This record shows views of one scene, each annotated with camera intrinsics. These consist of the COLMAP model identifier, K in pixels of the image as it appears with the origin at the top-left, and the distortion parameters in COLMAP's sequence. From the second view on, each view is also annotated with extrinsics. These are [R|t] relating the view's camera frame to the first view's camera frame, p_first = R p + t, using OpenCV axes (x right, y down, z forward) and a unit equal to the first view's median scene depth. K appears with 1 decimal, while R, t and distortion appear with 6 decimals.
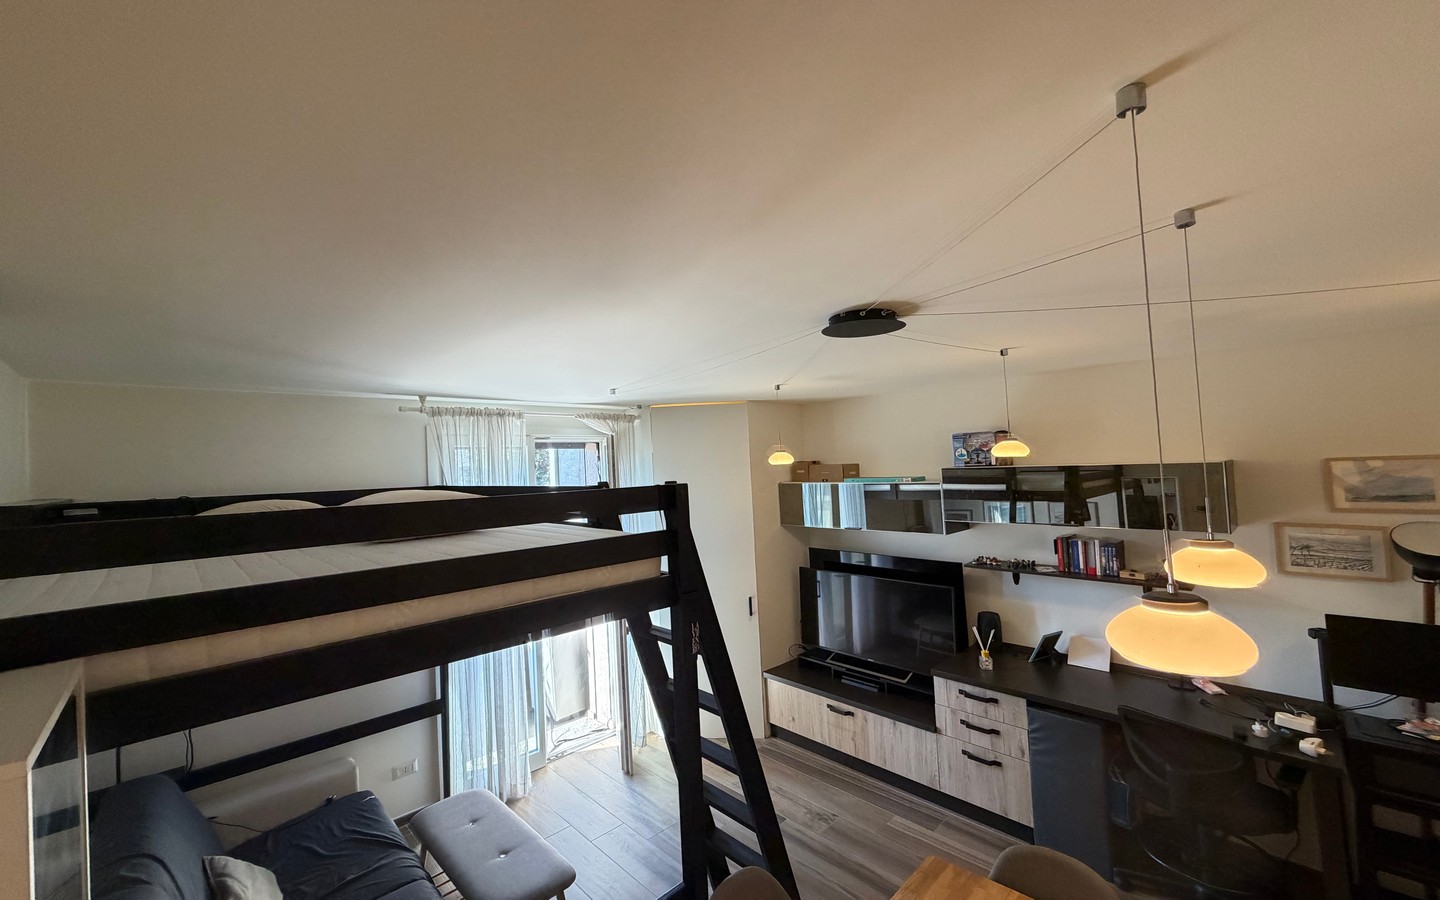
lens RADIAL K [[572.9, 0, 714.6], [0, 572.9, 442.0], [0, 0, 1]] dist [0.000019, -0.000353]
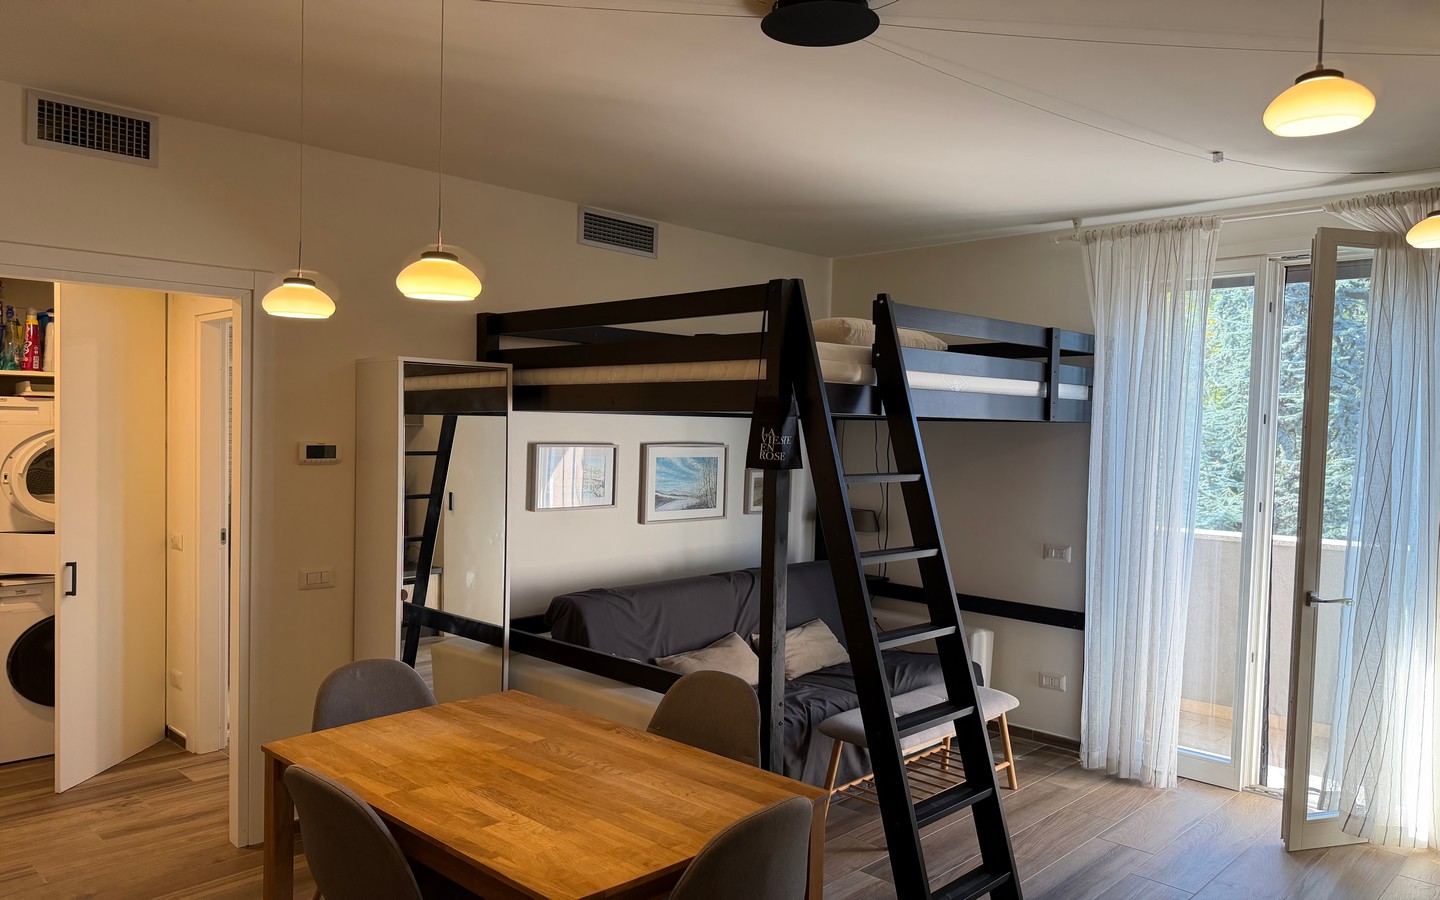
lens RADIAL K [[1010.5, 0, 729.8], [0, 1010.5, 461.5], [0, 0, 1]] dist [0.055887, -0.071422]
pose [[0.047567, 0.077095, -0.995888, 0.912422], [0.021002, 0.996719, 0.078162, 0.136653], [0.998647, -0.024634, 0.045792, 0.493709]]
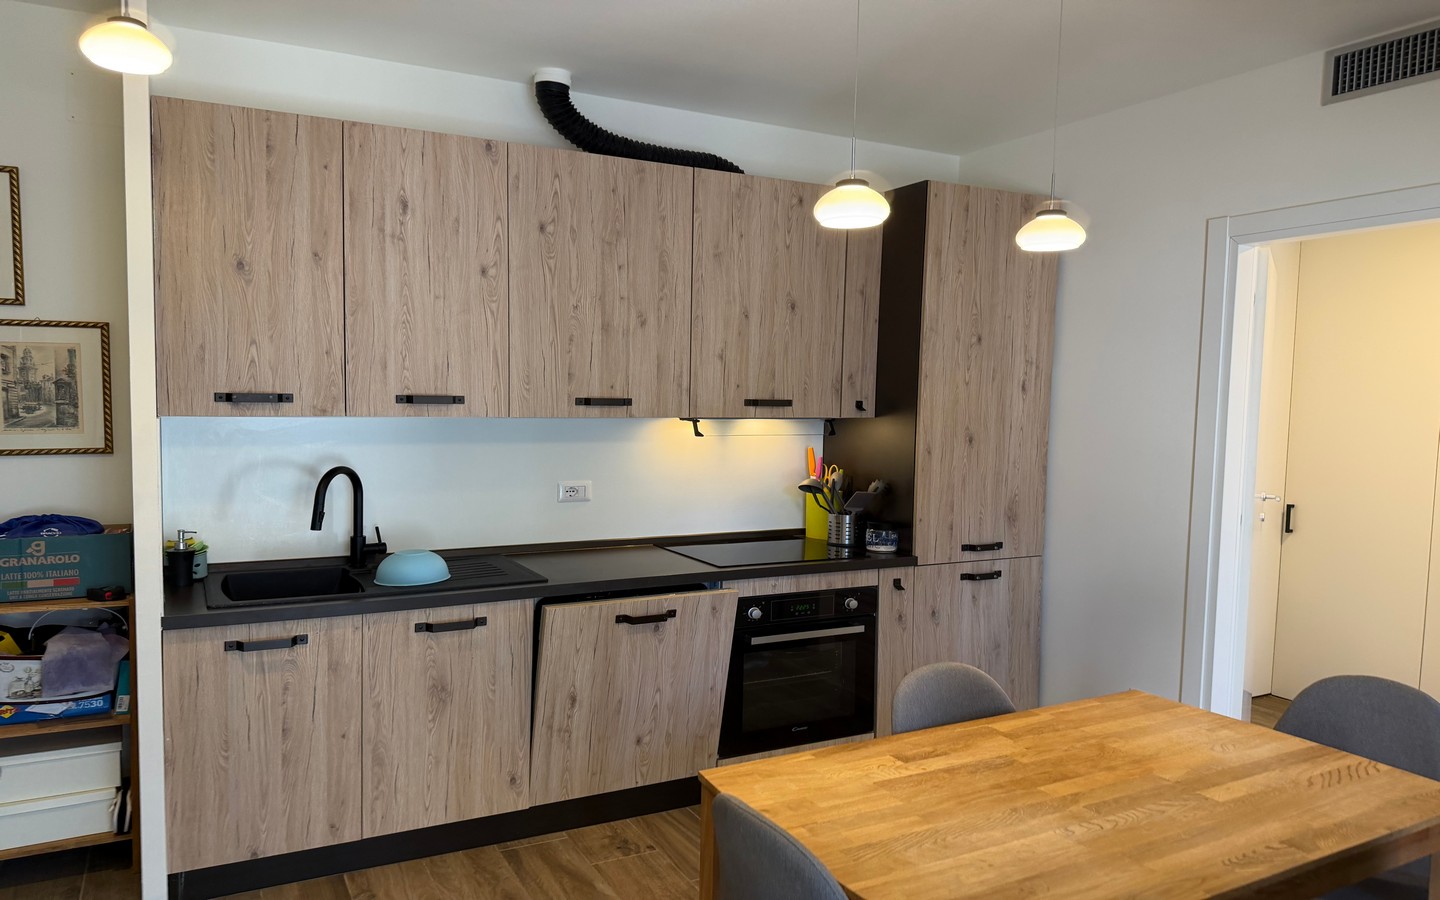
lens RADIAL K [[1010.5, 0, 725.0], [0, 1010.5, 461.3], [0, 0, 1]] dist [0.055887, -0.071422]
pose [[-0.965329, 0.006595, 0.260951, 0.215512], [0.011334, 0.999797, 0.016659, 0.221959], [-0.260788, 0.019039, -0.965208, 0.988423]]
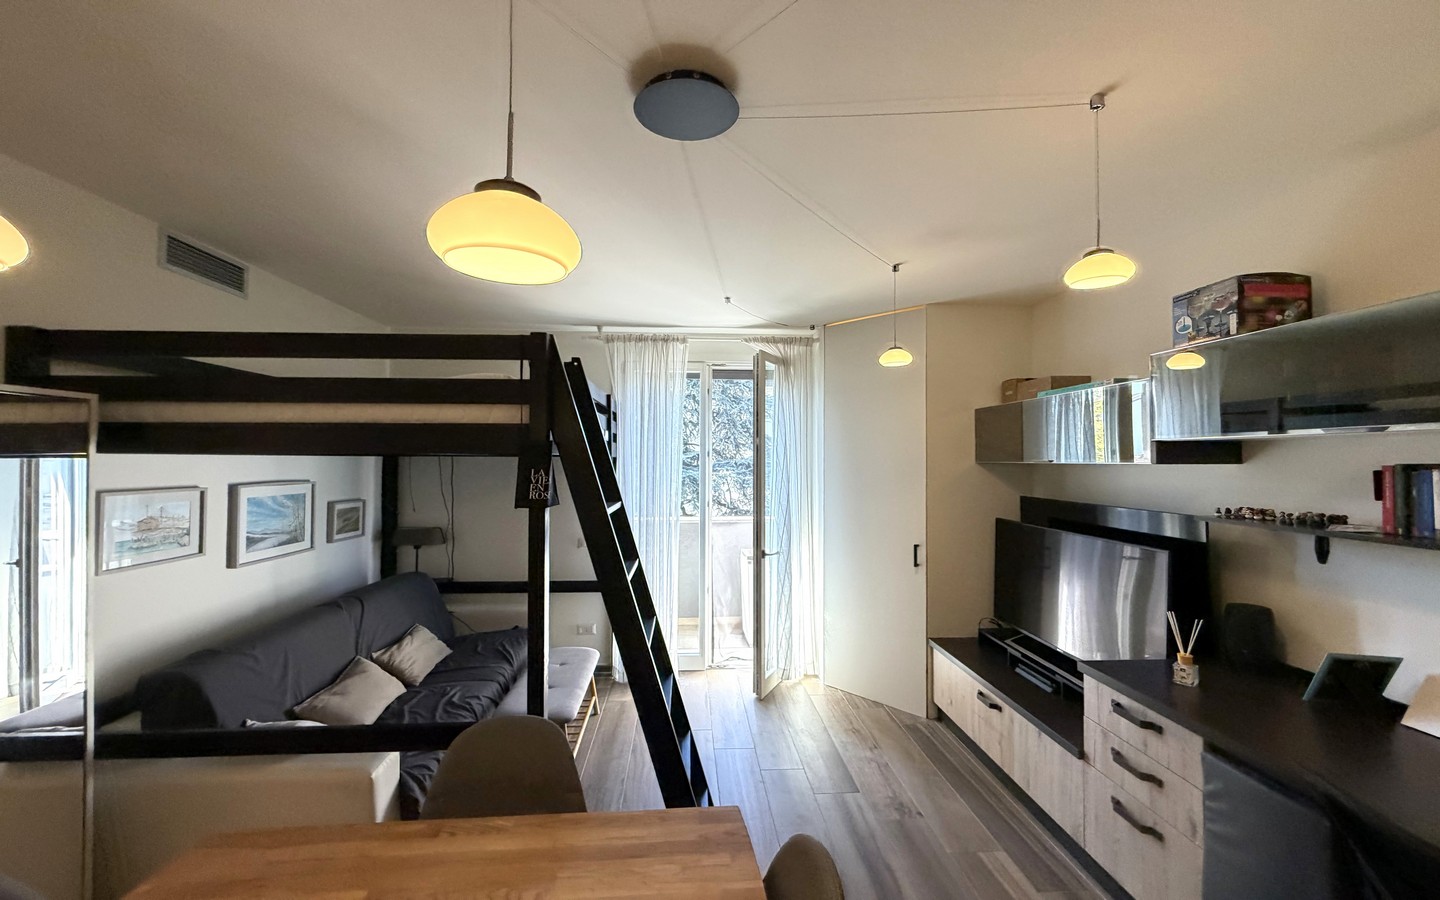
lens RADIAL K [[572.9, 0, 715.8], [0, 572.9, 449.7], [0, 0, 1]] dist [0.000019, -0.000353]
pose [[0.765579, 0.030880, -0.642601, 0.477993], [-0.006396, 0.999163, 0.040394, 0.136281], [0.643310, -0.026814, 0.765136, 0.251437]]
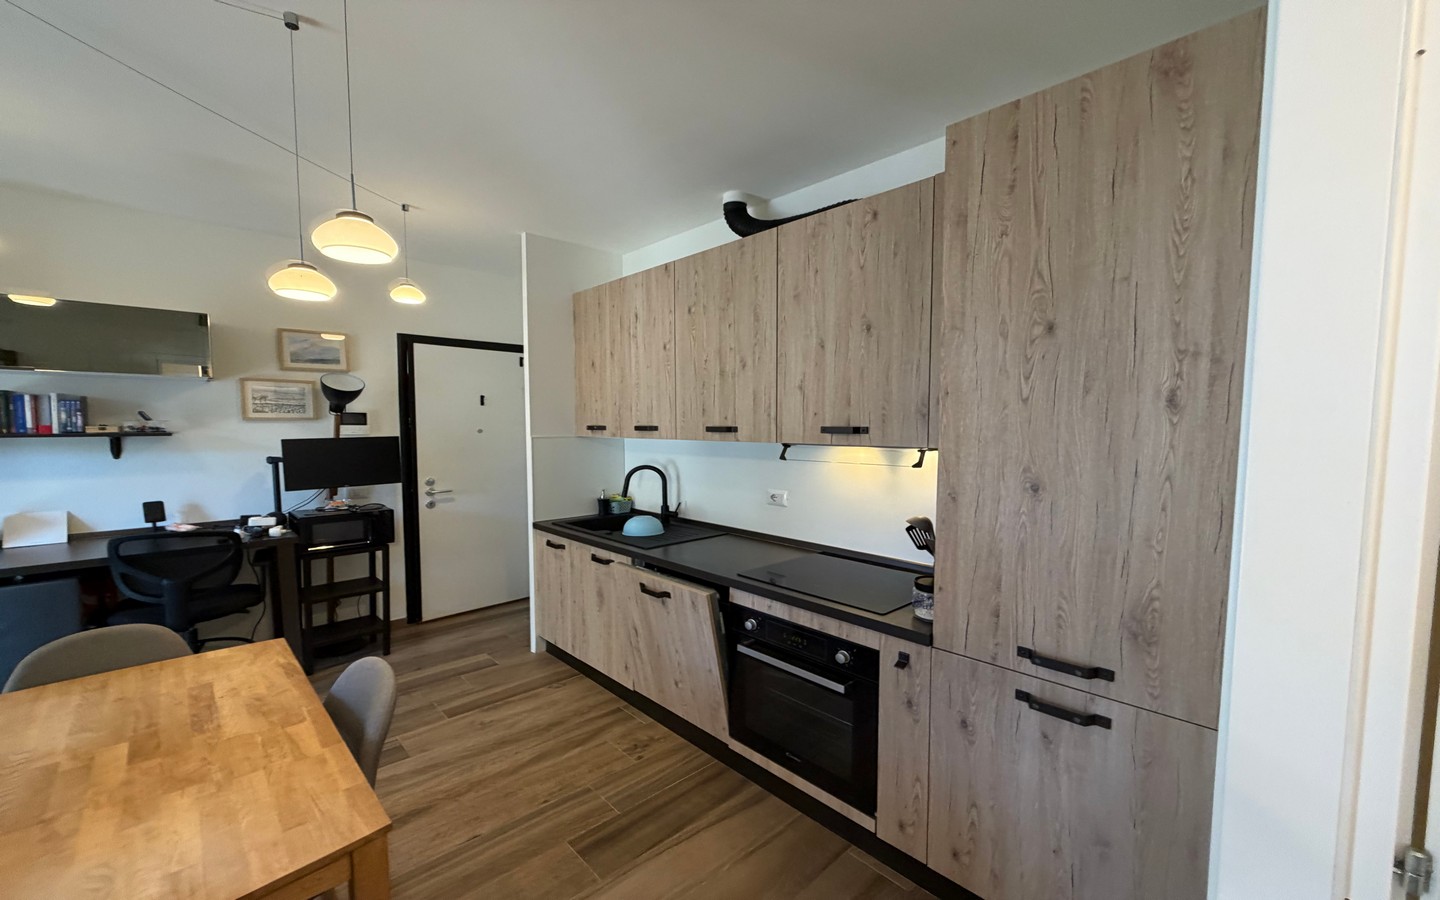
lens RADIAL K [[572.9, 0, 716.5], [0, 572.9, 459.4], [0, 0, 1]] dist [0.000019, -0.000353]
pose [[0.004301, -0.025086, 0.999676, -0.190819], [-0.043452, 0.998736, 0.025250, 0.197714], [-0.999046, -0.043547, 0.003206, -0.011499]]
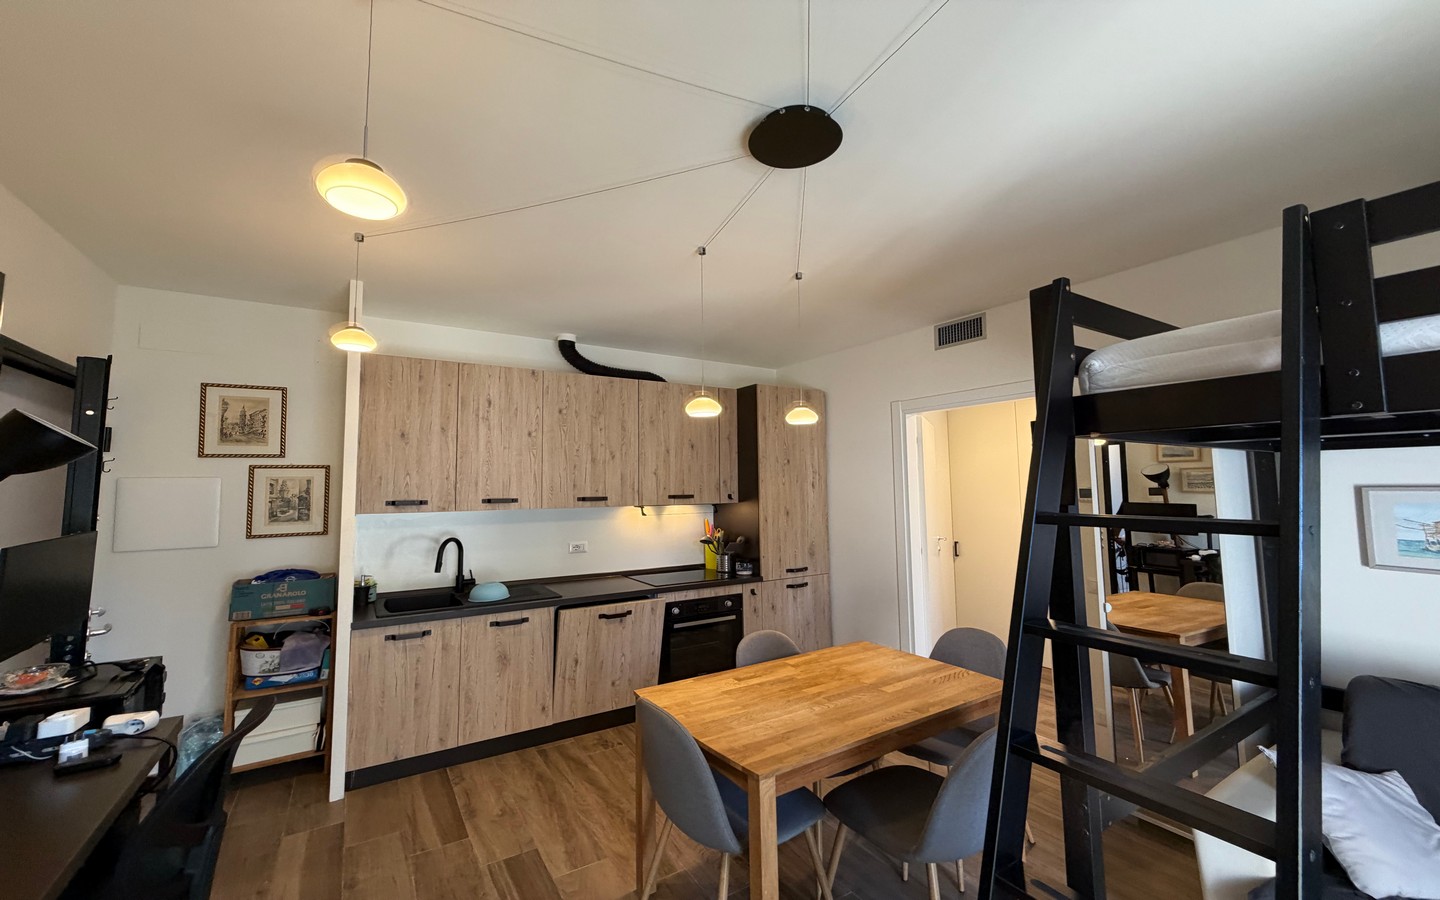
lens RADIAL K [[572.9, 0, 709.1], [0, 572.9, 446.1], [0, 0, 1]] dist [0.000019, -0.000353]
pose [[-0.978340, 0.062457, 0.197359, 0.153658], [0.039591, 0.992253, -0.117754, 0.214639], [-0.203185, -0.107390, -0.973233, 1.077659]]
